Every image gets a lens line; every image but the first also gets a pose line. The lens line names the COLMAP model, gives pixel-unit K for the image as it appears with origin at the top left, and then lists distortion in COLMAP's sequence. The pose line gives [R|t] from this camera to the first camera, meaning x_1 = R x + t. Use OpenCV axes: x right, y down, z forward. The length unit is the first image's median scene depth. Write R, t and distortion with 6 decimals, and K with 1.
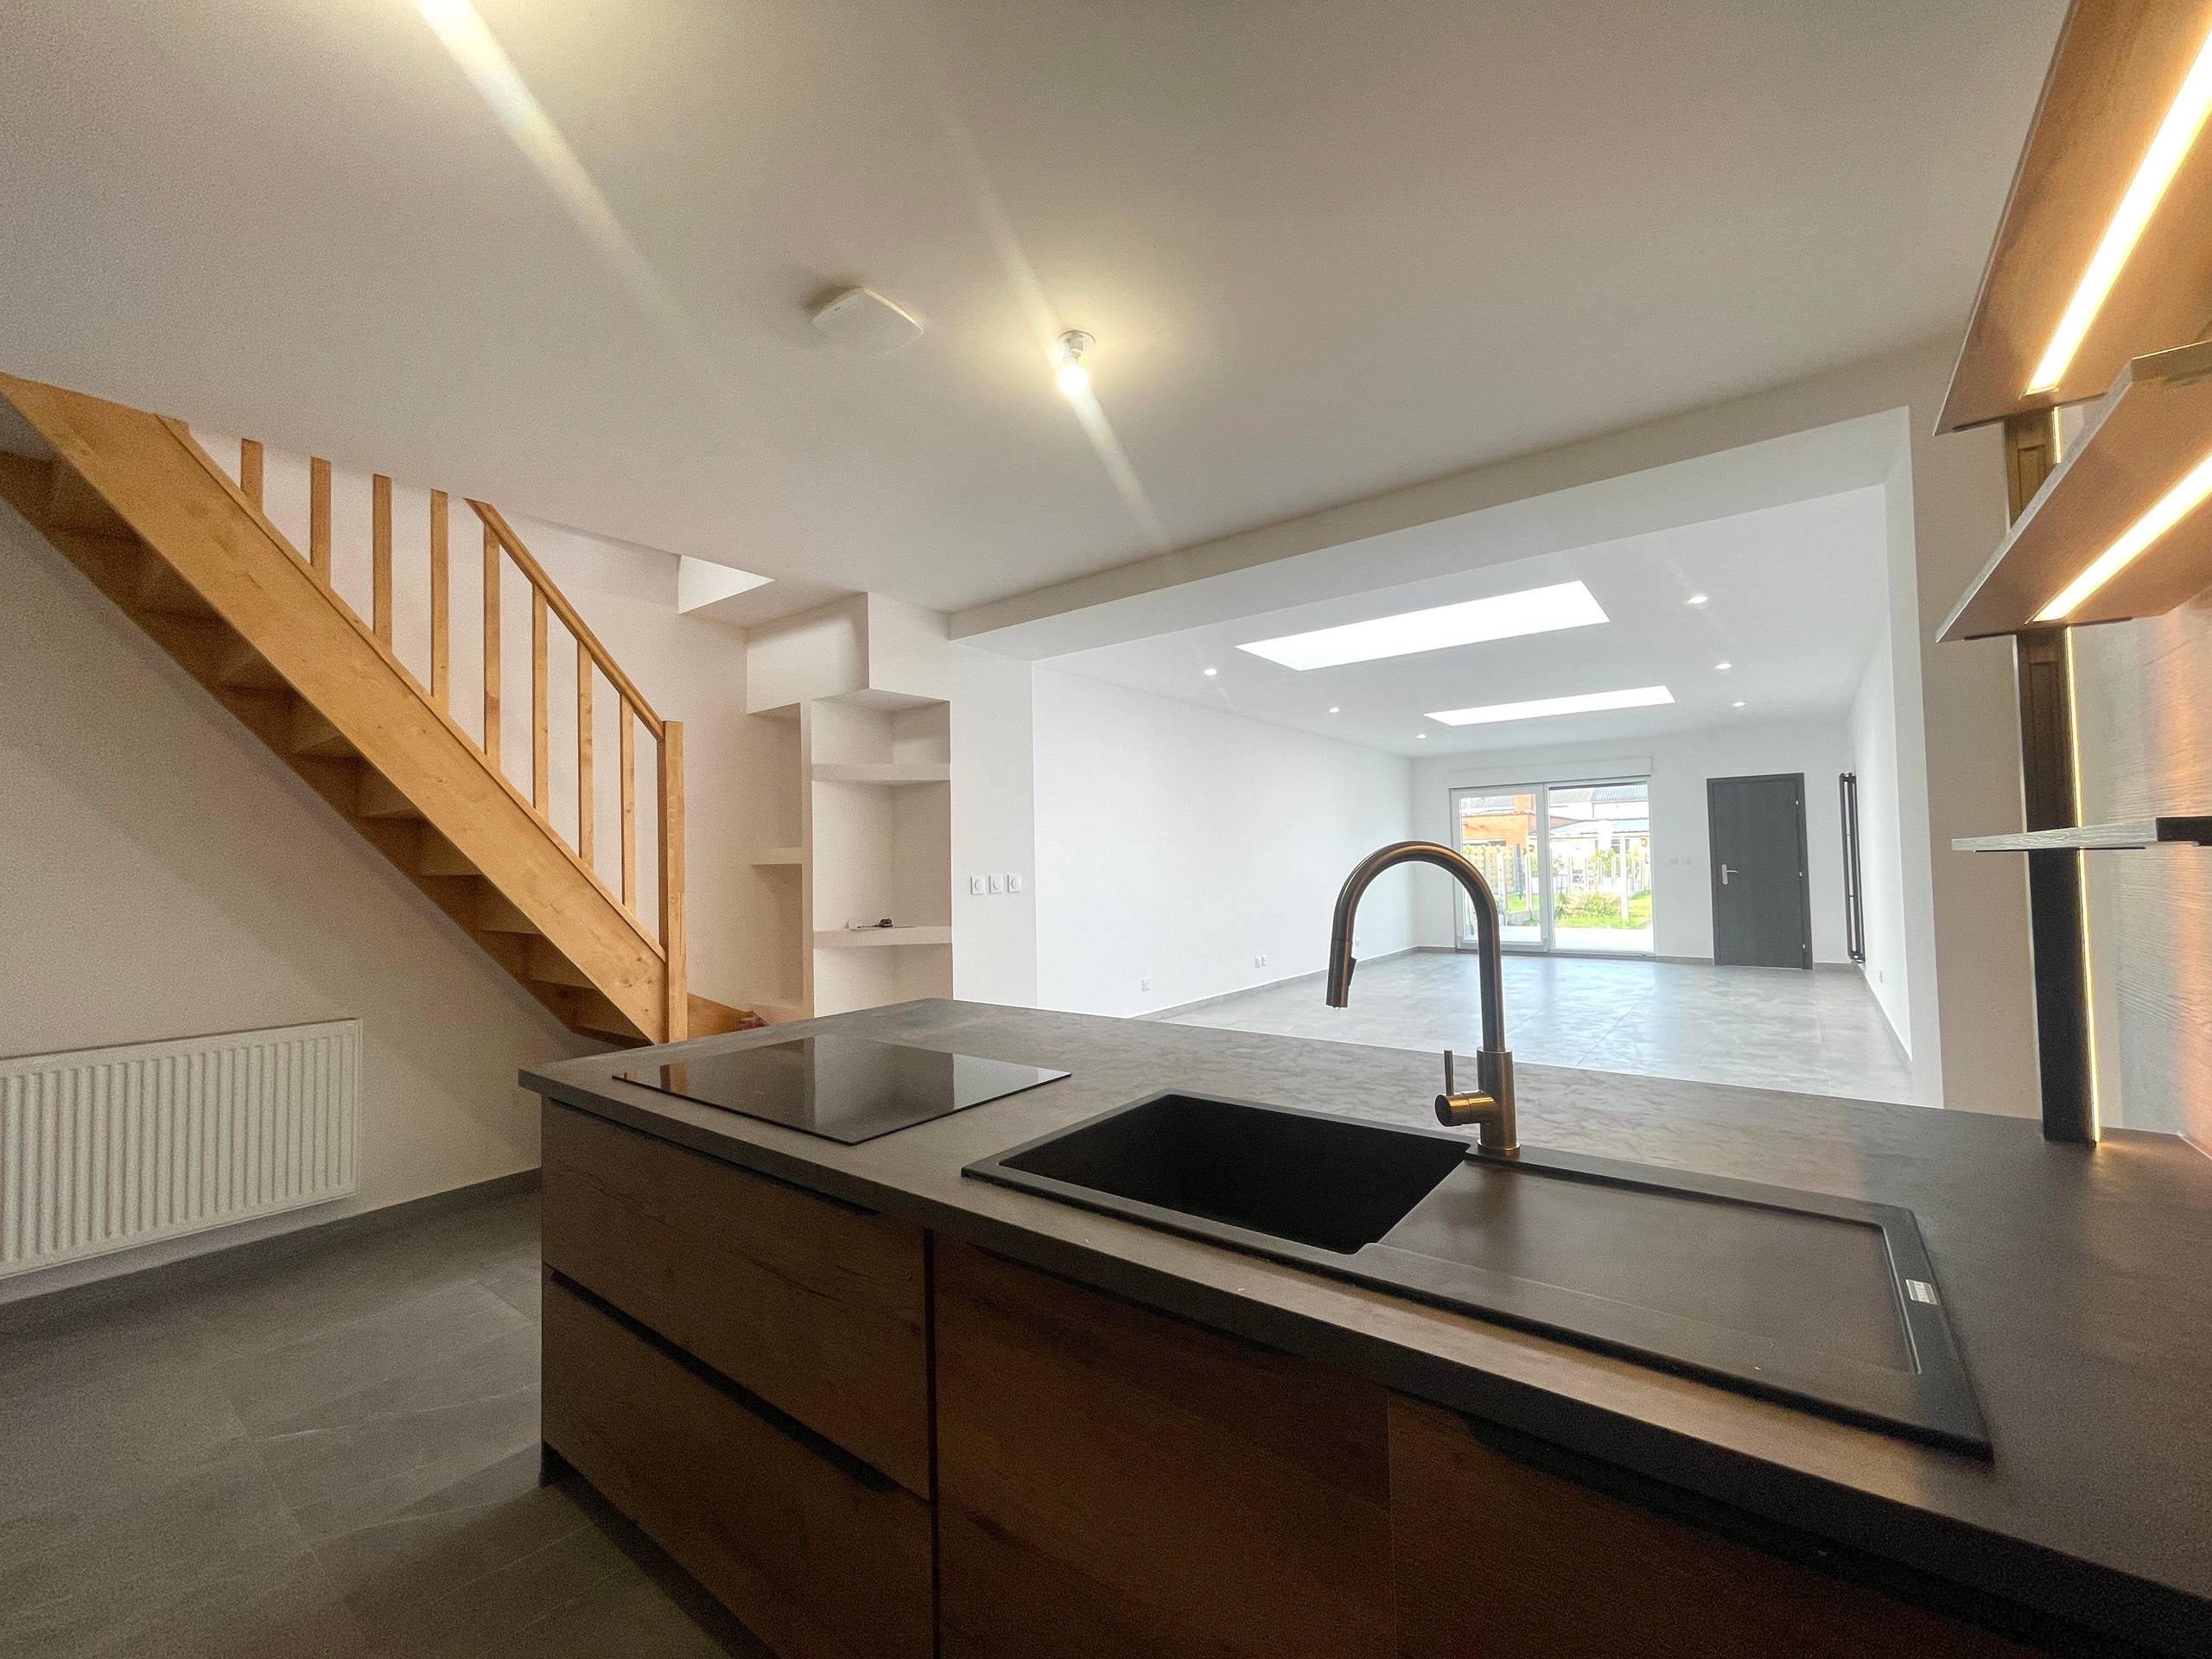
lens RADIAL K [[892.0, 0, 1097.8], [0, 892.0, 838.3], [0, 0, 1]] dist [-0.000342, 0.000022]
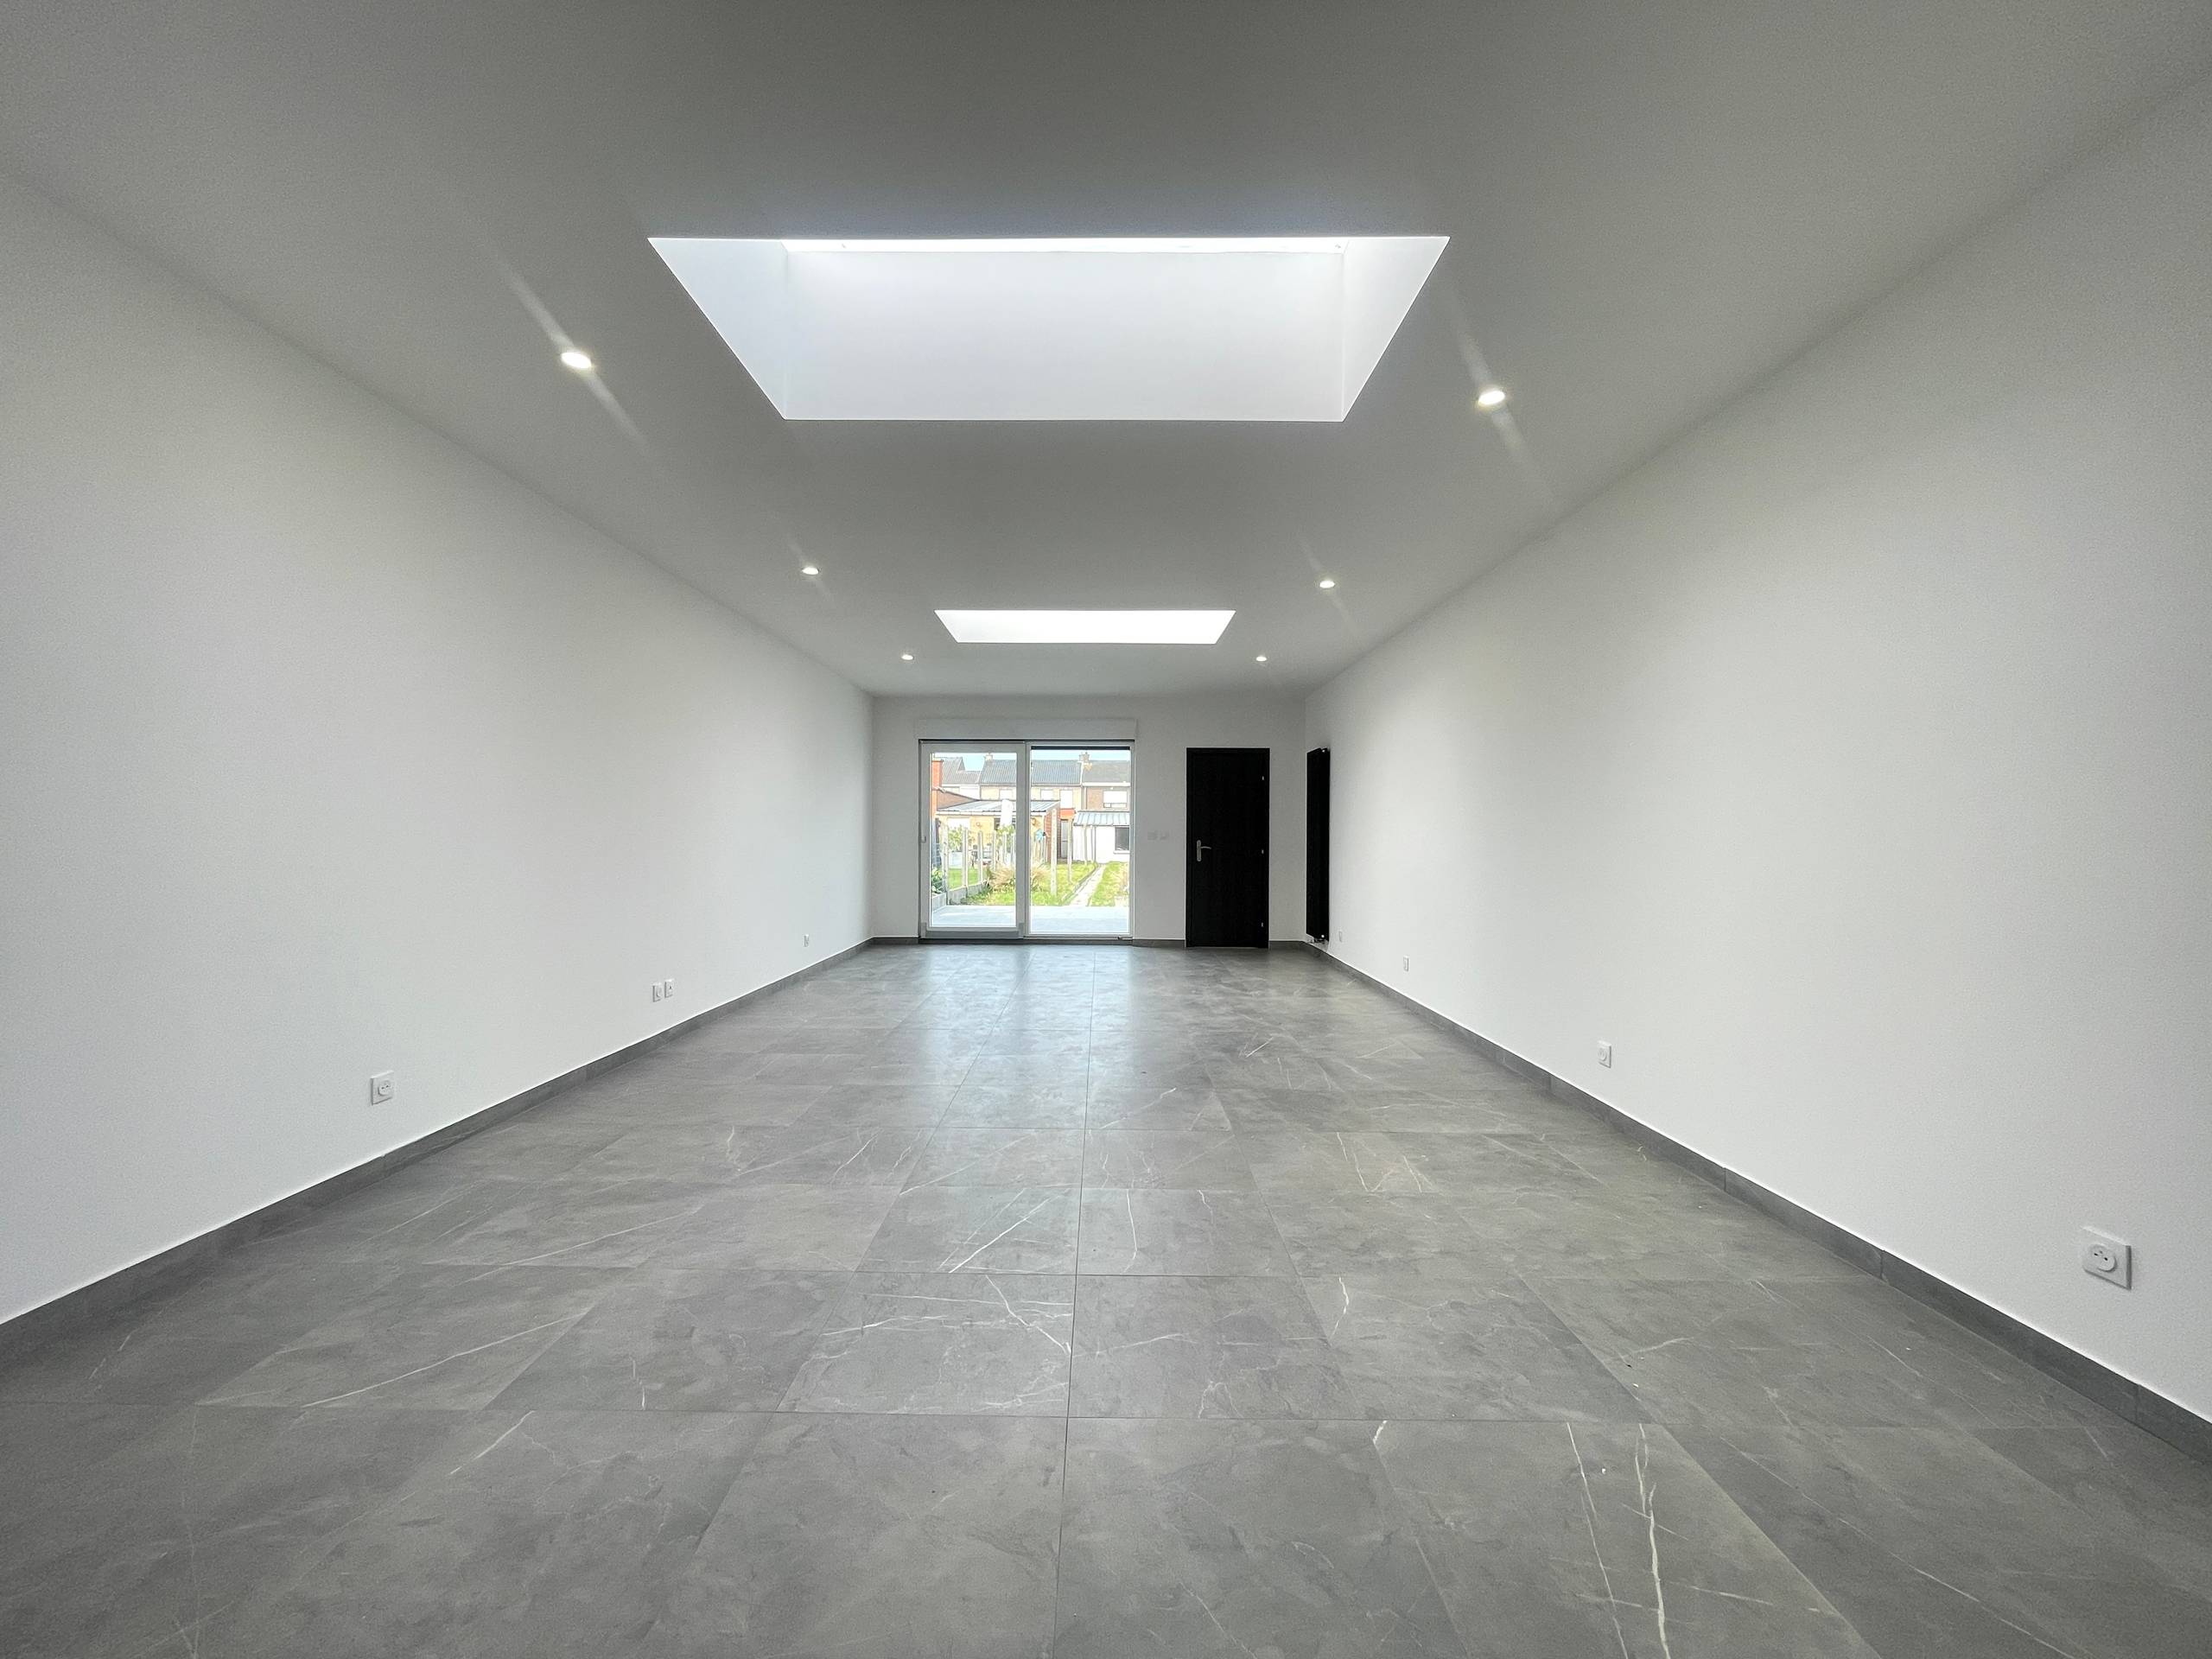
lens RADIAL K [[892.0, 0, 1097.8], [0, 892.0, 838.3], [0, 0, 1]] dist [-0.000342, 0.000022]
pose [[0.795404, 0.019799, 0.605756, 0.045324], [-0.037777, 0.999142, 0.016948, 0.015017], [-0.604901, -0.036365, 0.795470, 0.308186]]
